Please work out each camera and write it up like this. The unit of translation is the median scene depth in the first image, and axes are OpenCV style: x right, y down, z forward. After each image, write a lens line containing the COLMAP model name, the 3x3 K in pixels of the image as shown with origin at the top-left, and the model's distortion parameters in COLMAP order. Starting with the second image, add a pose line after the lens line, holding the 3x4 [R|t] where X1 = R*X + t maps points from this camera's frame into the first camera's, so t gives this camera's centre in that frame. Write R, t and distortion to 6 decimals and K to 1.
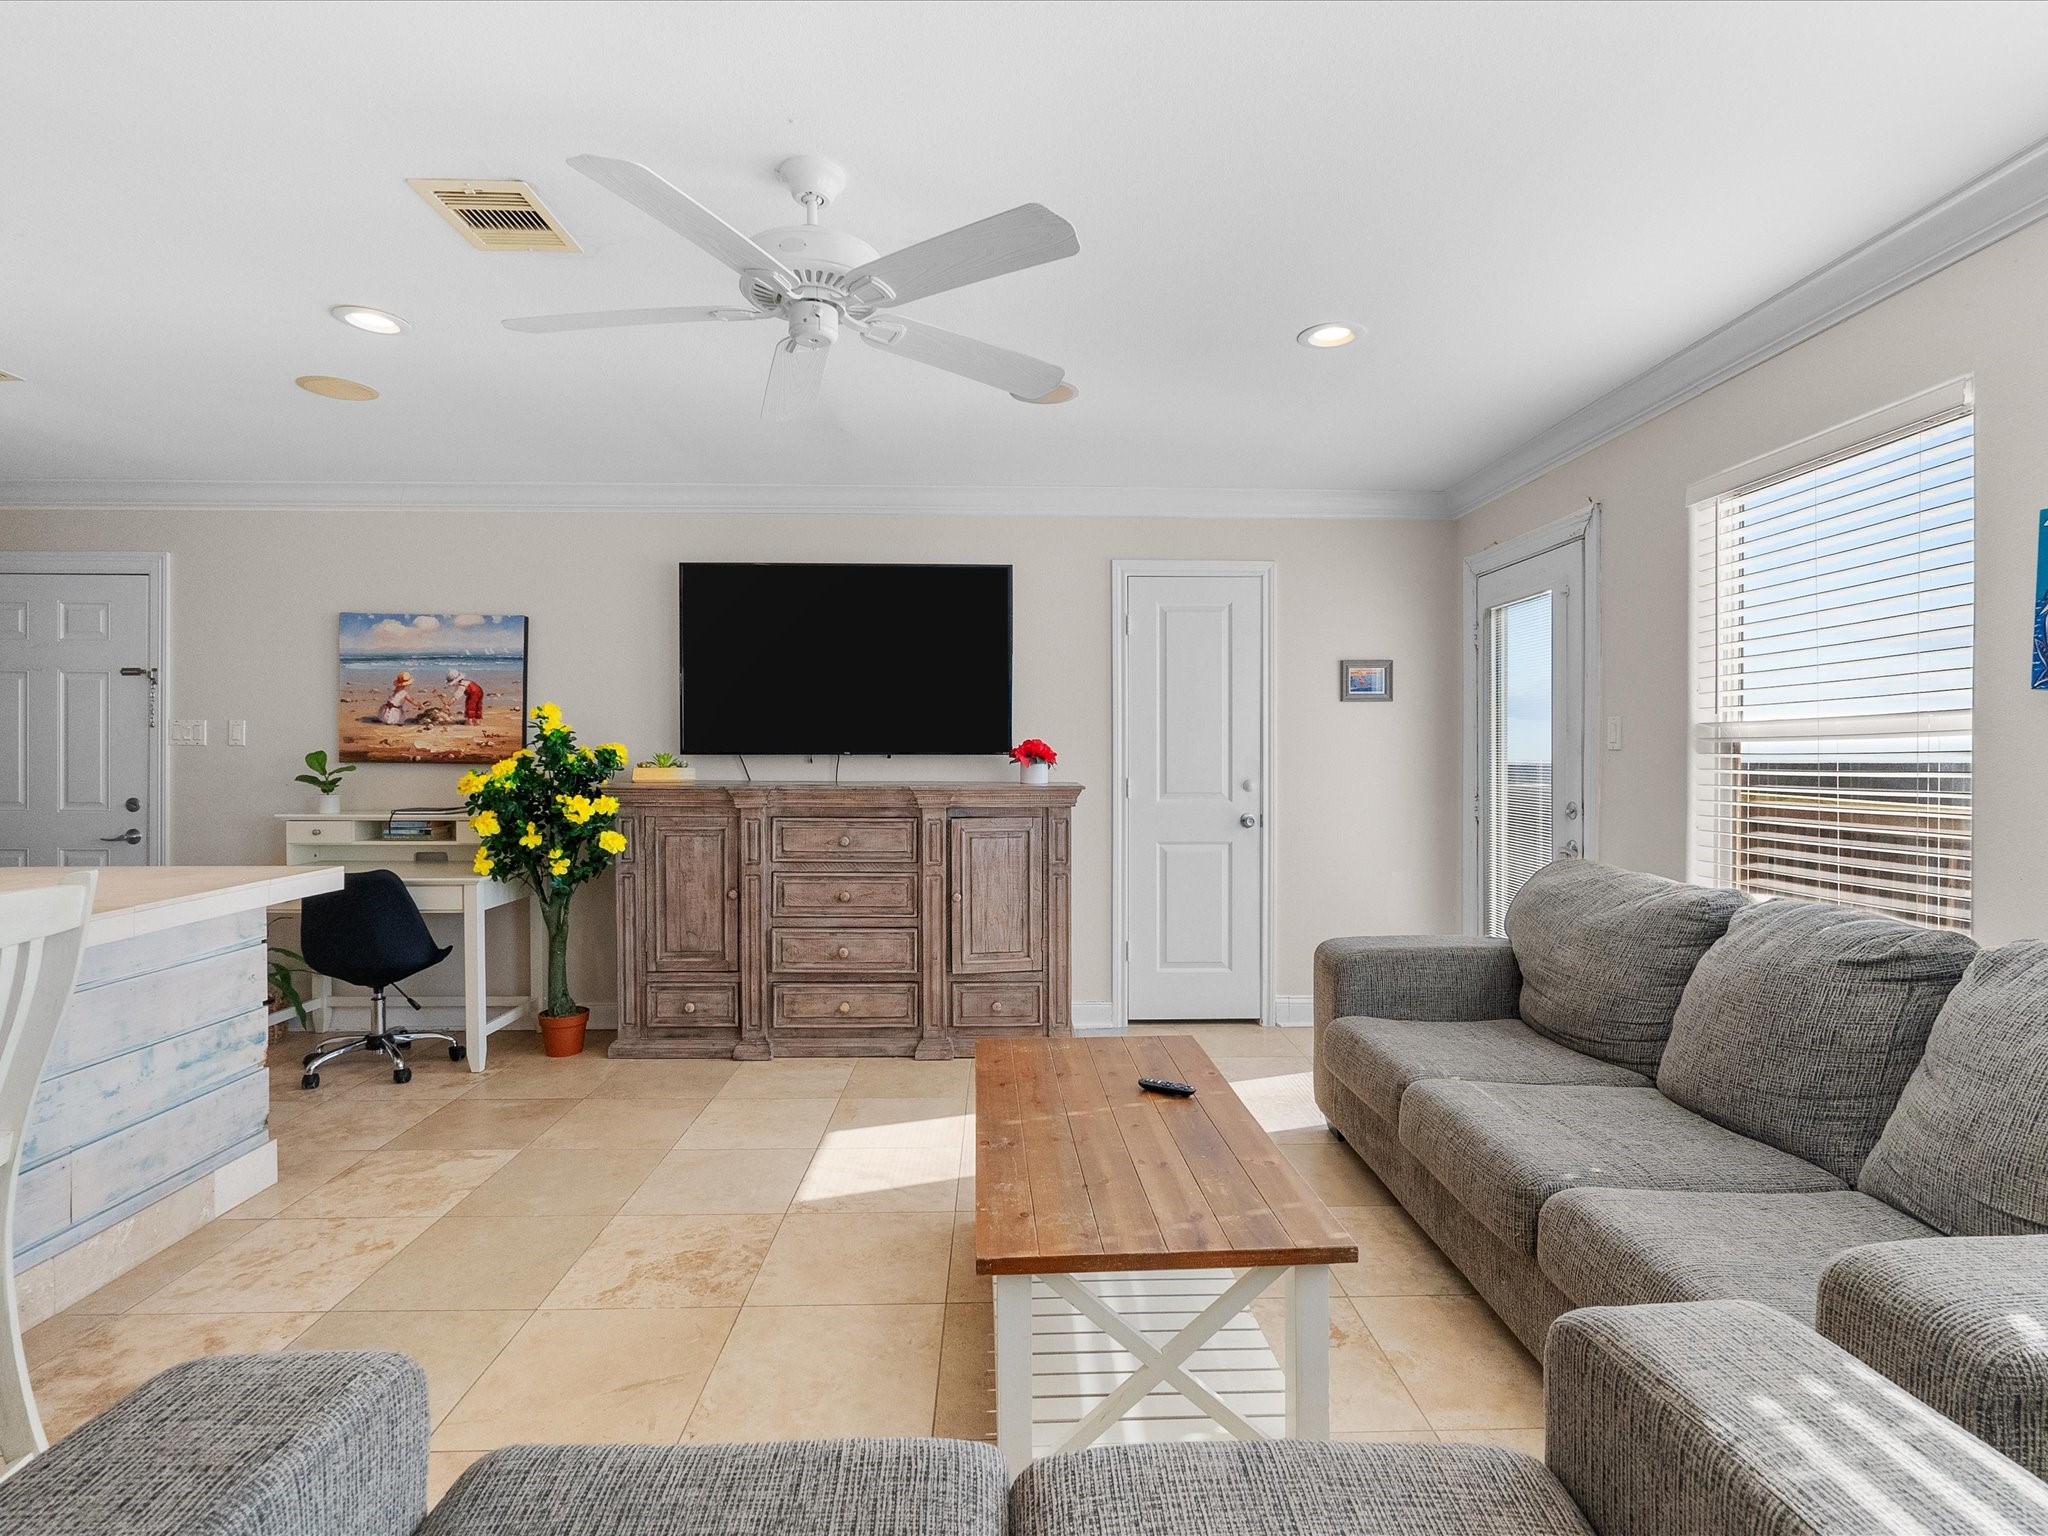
lens RADIAL K [[1007.3, 0, 1023.5], [0, 1007.3, 762.5], [0, 0, 1]] dist [-0.008914, 0.002730]
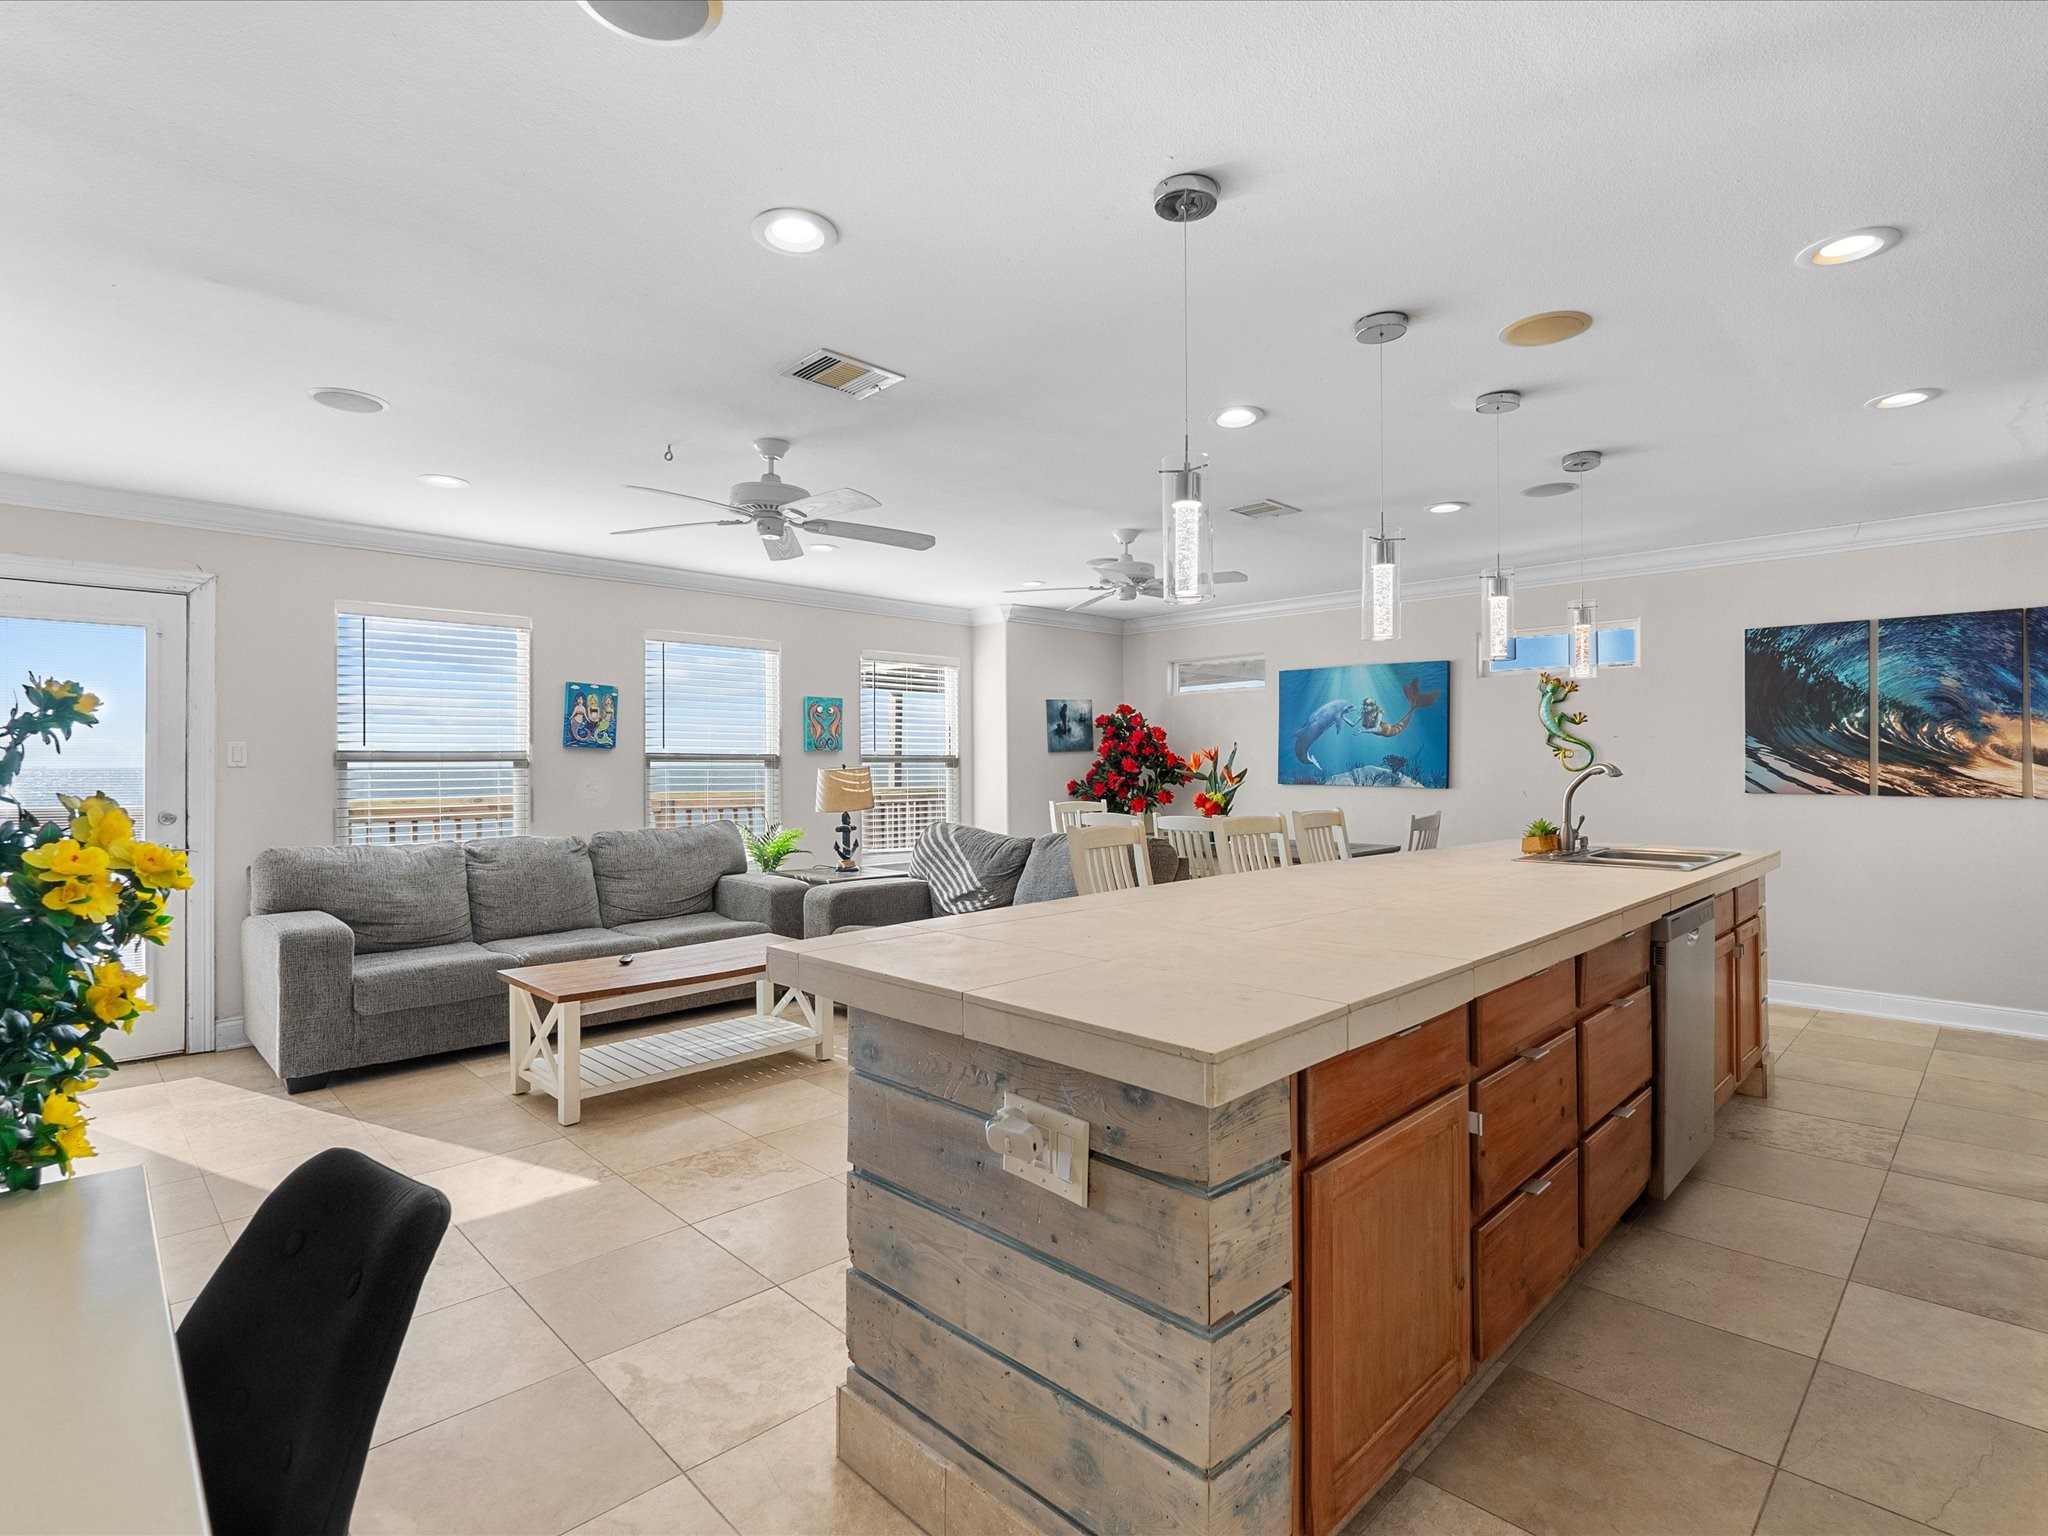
lens RADIAL K [[1007.3, 0, 1025.4], [0, 1007.3, 763.8], [0, 0, 1]] dist [-0.008914, 0.002730]
pose [[-0.689421, 0.002182, 0.724358, -0.911484], [0.007311, 0.999965, 0.003947, -0.010940], [-0.724324, 0.008017, -0.689413, 0.955407]]
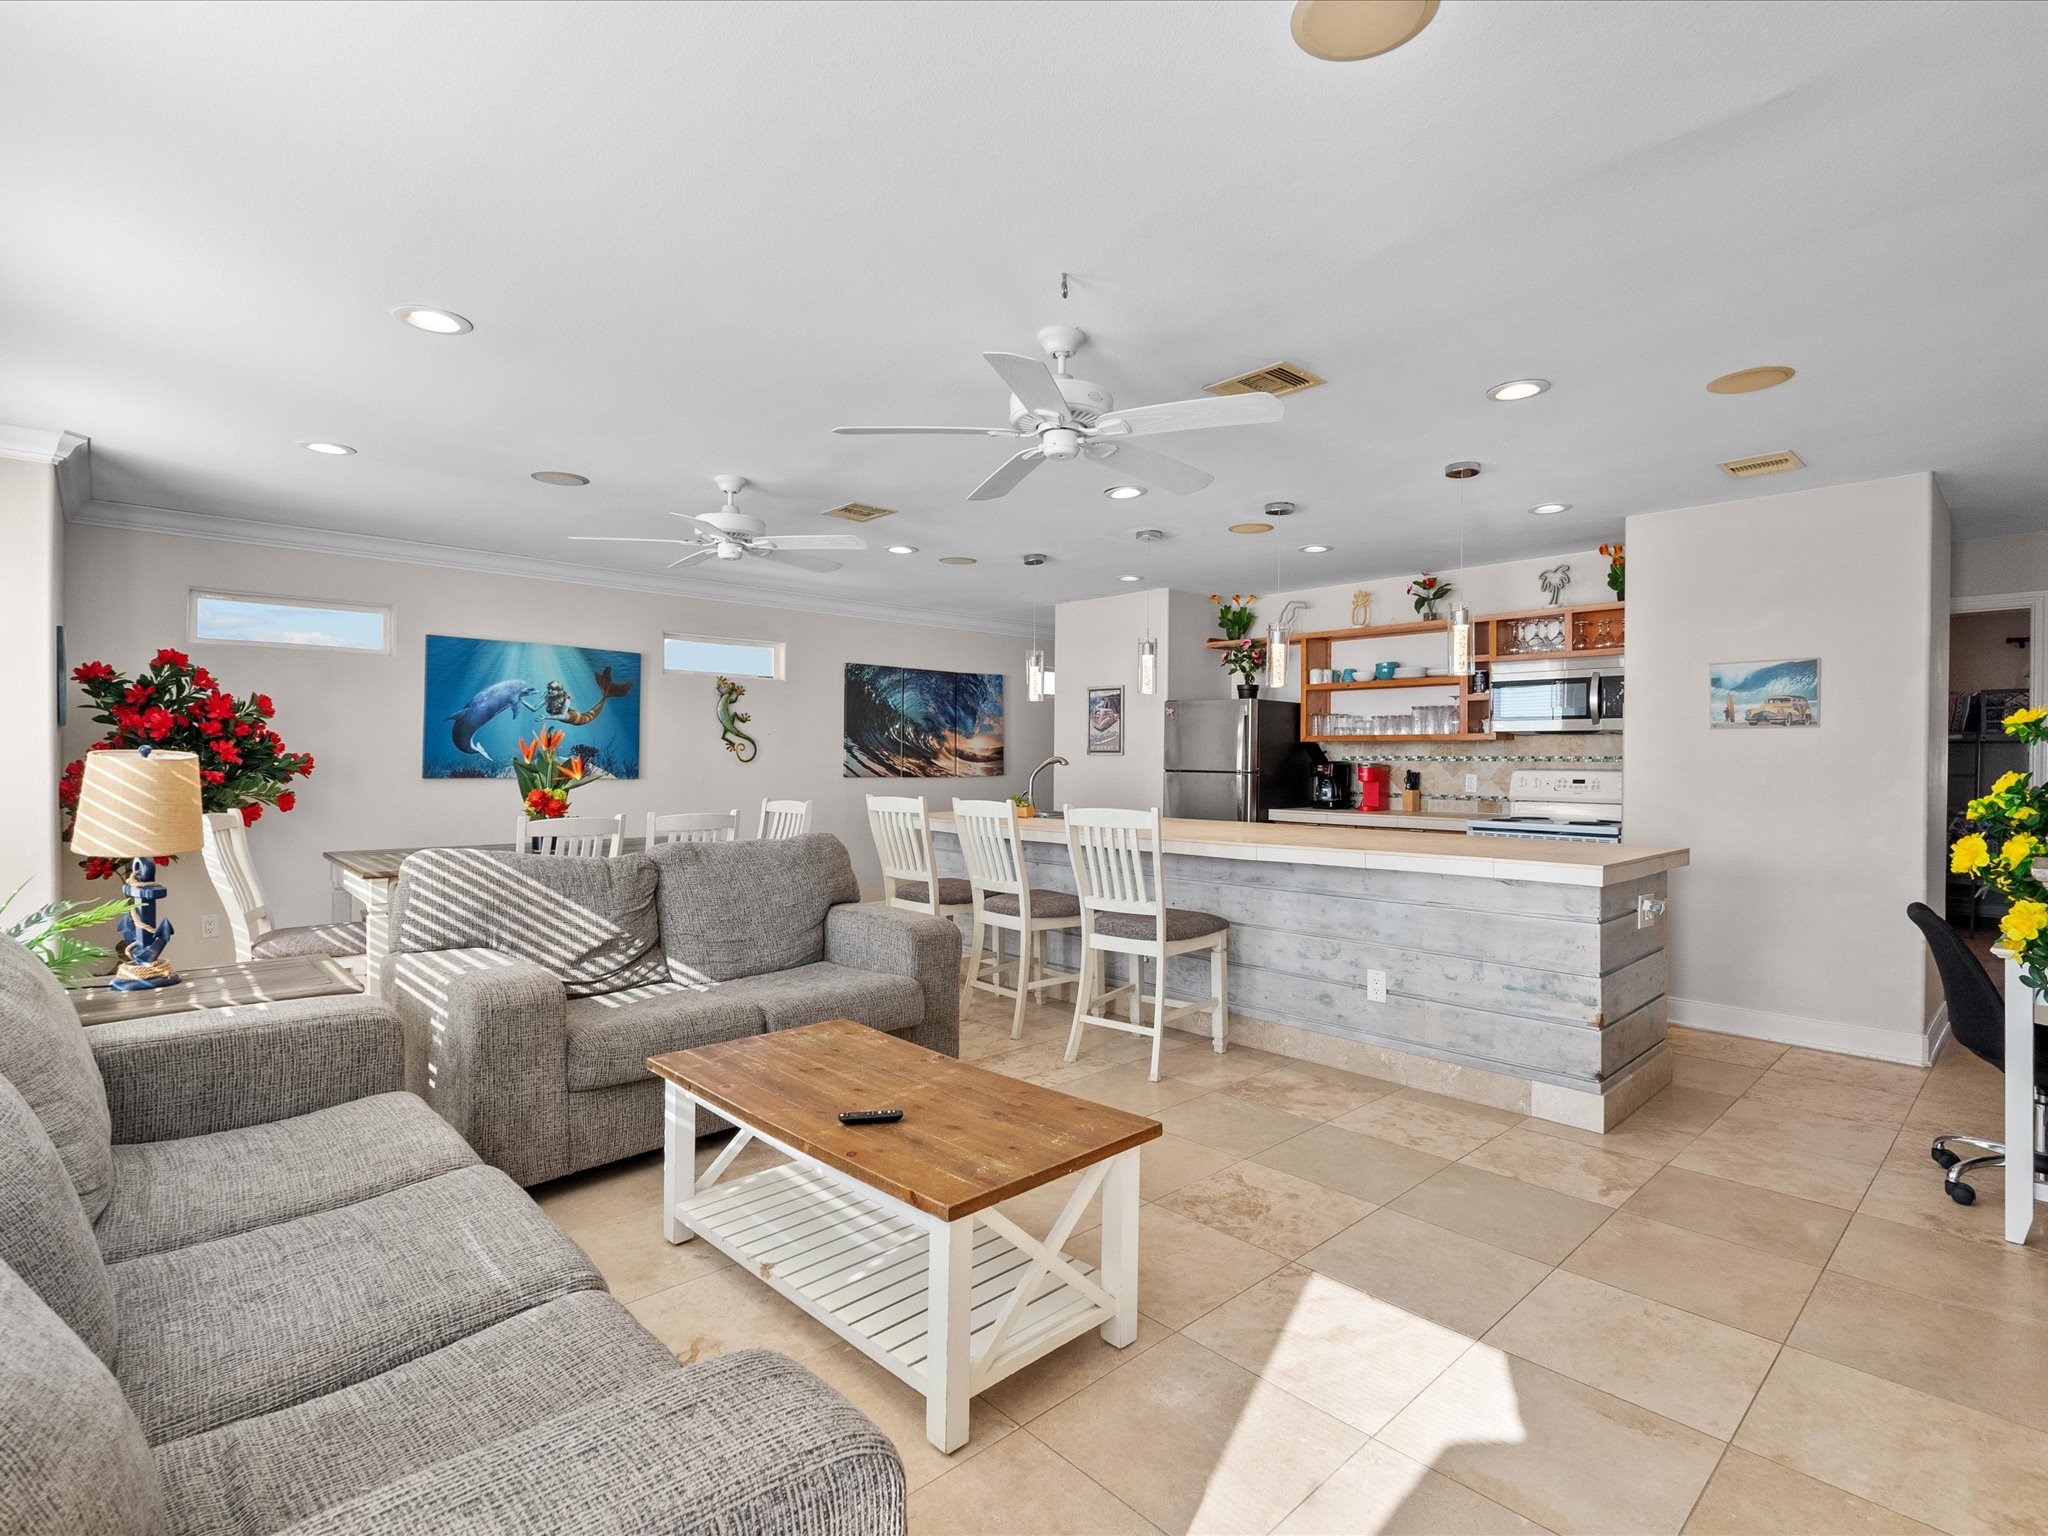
lens RADIAL K [[1007.3, 0, 1034.9], [0, 1007.3, 767.4], [0, 0, 1]] dist [-0.008914, 0.002730]
pose [[-0.739880, 0.000565, -0.672739, 0.366347], [-0.011097, 0.999853, 0.013044, -0.007520], [0.672647, 0.017117, -0.739765, 1.000281]]
